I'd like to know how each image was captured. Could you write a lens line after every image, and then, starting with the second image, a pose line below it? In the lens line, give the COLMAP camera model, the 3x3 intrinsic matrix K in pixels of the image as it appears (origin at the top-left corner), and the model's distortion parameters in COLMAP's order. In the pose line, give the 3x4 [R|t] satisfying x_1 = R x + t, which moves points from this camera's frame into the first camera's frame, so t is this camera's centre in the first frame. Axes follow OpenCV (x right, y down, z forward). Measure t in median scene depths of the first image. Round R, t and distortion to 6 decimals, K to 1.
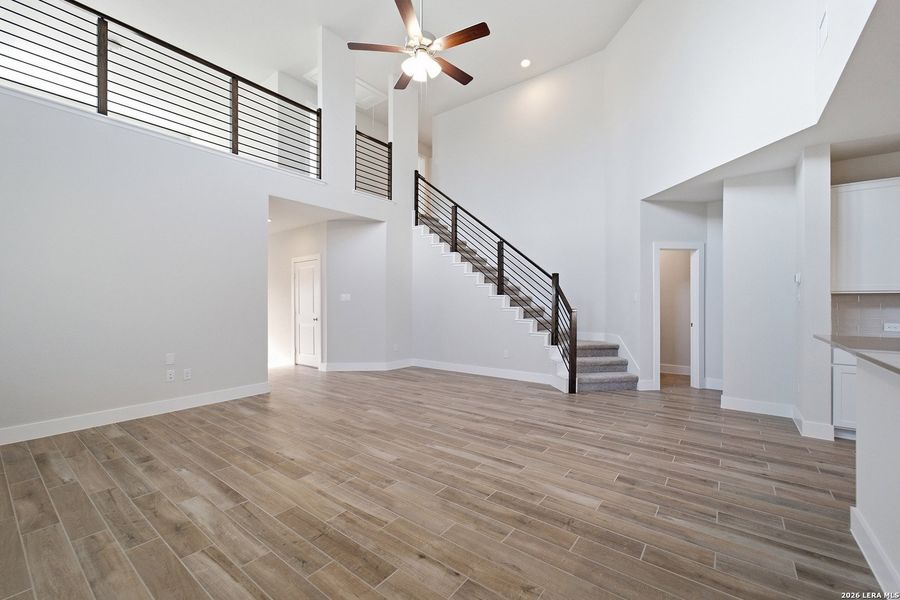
lens RADIAL K [[374.7, 0, 450.0], [0, 374.7, 300.0], [0, 0, 1]] dist [-0.034406, 0.021132]
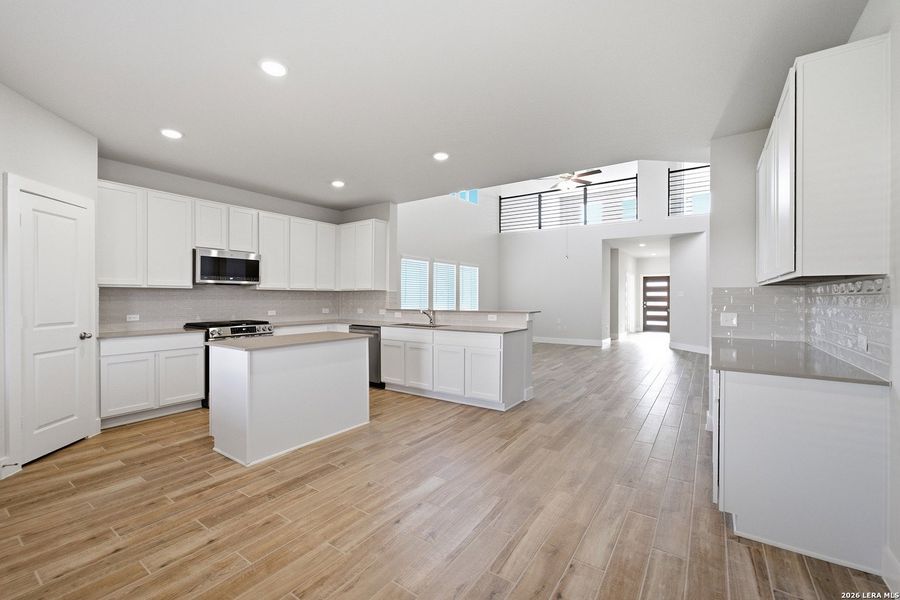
lens RADIAL K [[379.7, 0, 451.8], [0, 379.7, 300.0], [0, 0, 1]] dist [-0.026924, 0.014642]
pose [[0.047999, 0.005770, -0.998831, 2.174232], [0.000271, 0.999983, 0.005790, 0.009645], [0.998847, -0.000549, 0.047997, 0.251144]]
